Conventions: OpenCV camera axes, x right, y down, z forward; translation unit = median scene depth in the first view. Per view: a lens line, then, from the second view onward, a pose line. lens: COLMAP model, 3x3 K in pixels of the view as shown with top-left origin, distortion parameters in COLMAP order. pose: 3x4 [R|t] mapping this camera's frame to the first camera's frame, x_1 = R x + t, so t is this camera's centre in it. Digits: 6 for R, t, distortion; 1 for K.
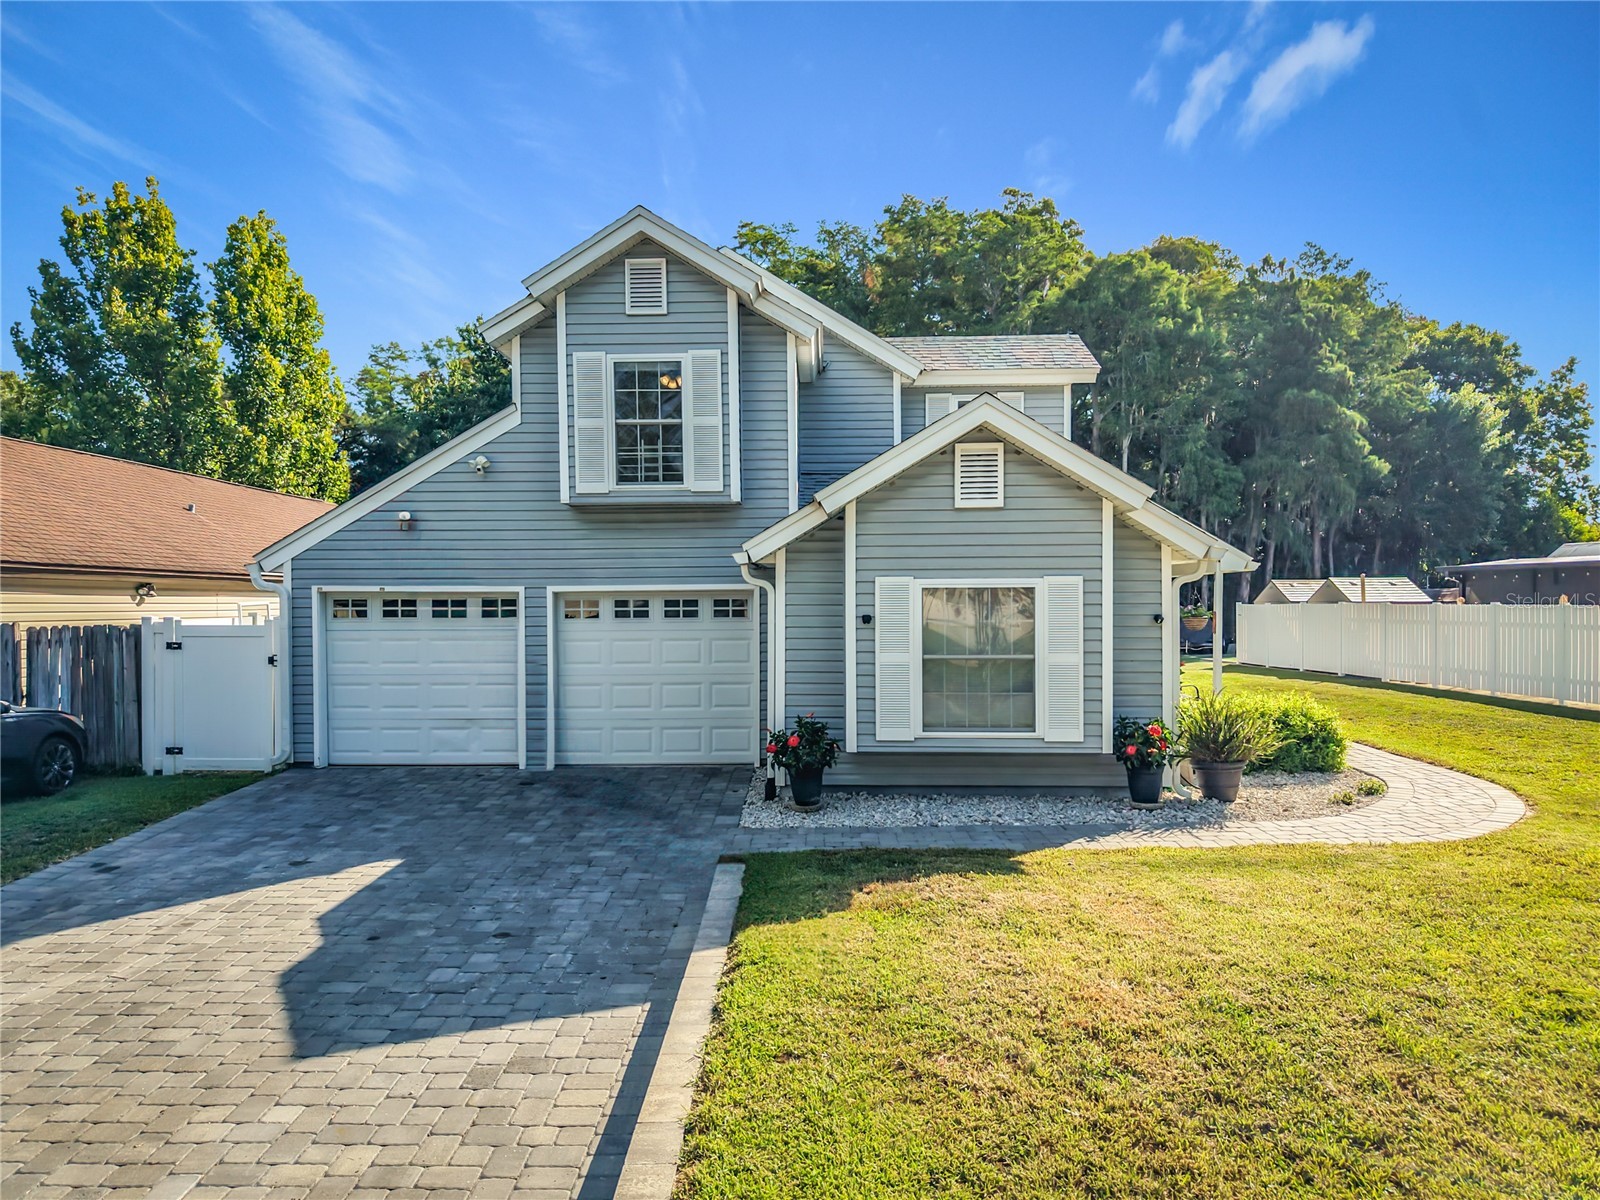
lens RADIAL K [[1088.4, 0, 795.9], [0, 1088.4, 602.8], [0, 0, 1]] dist [0.018755, -0.029360]
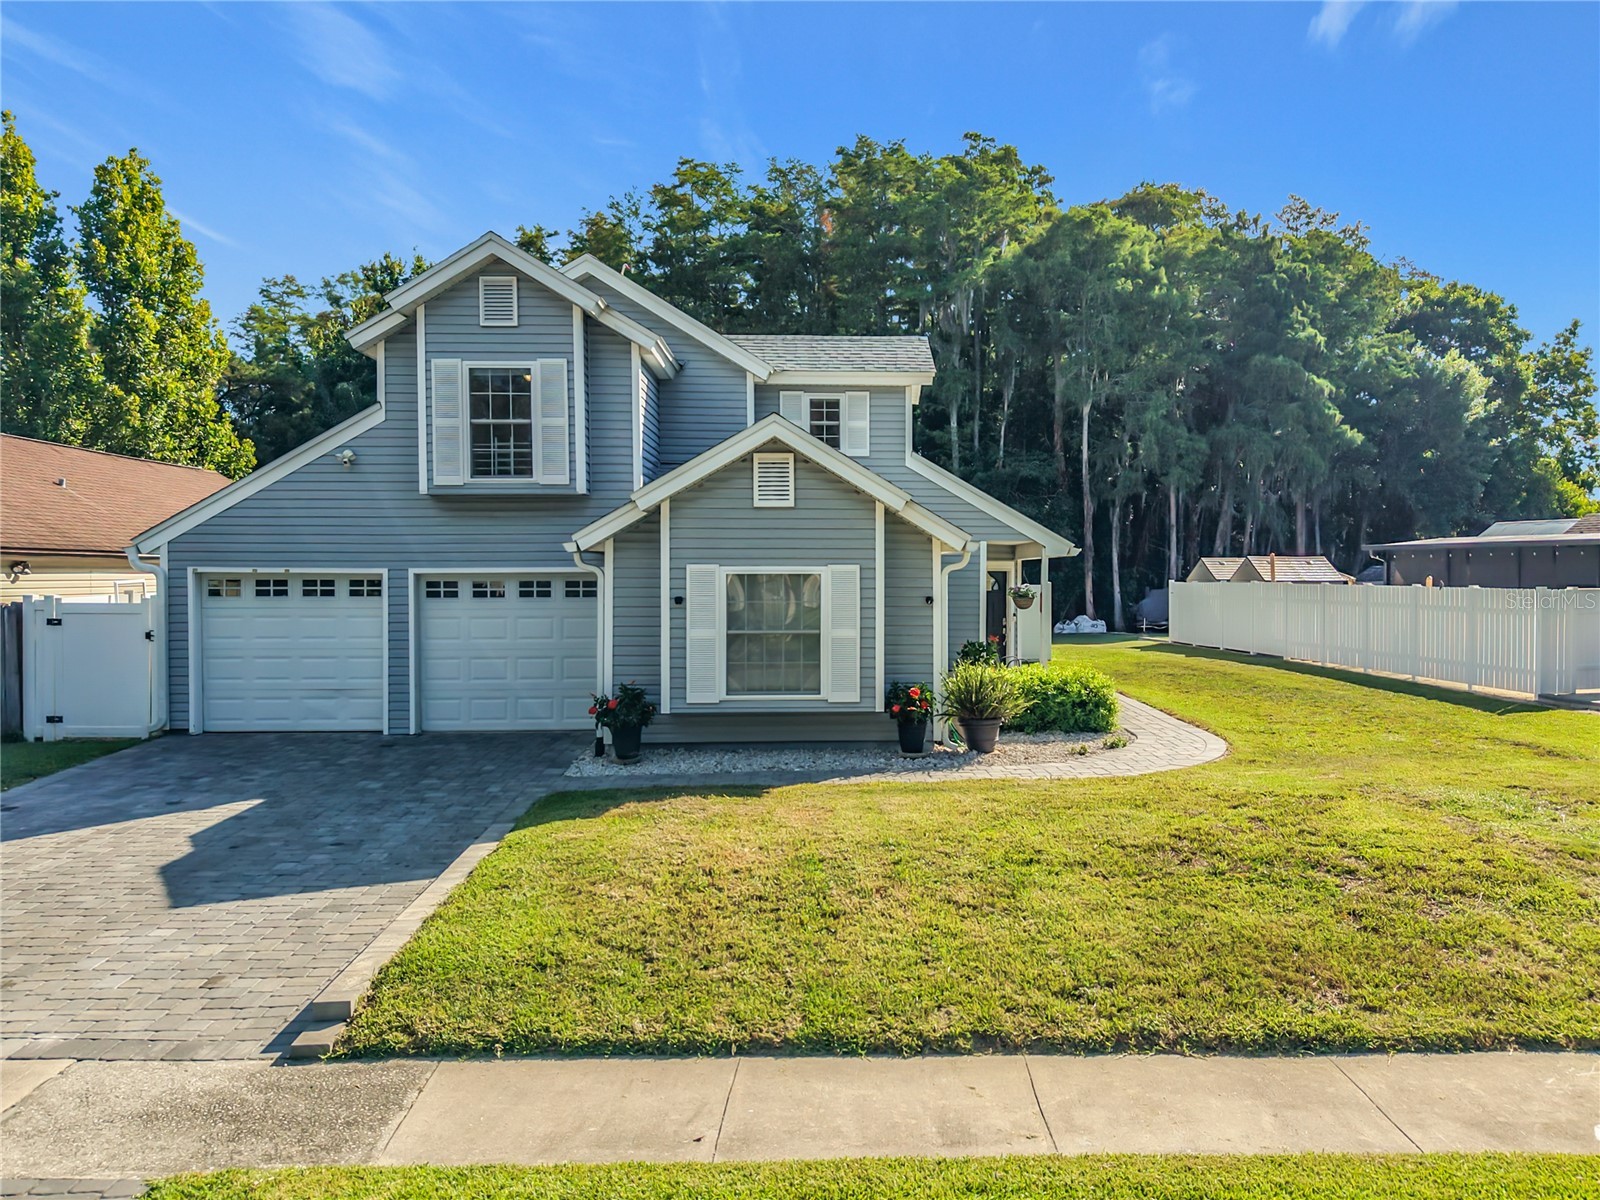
lens RADIAL K [[1088.4, 0, 792.9], [0, 1088.4, 594.0], [0, 0, 1]] dist [0.018755, -0.029360]
pose [[0.996156, 0.003930, 0.087513, 0.079207], [-0.005060, 0.999907, 0.012693, -0.006830], [-0.087455, -0.013087, 0.996083, -0.171752]]
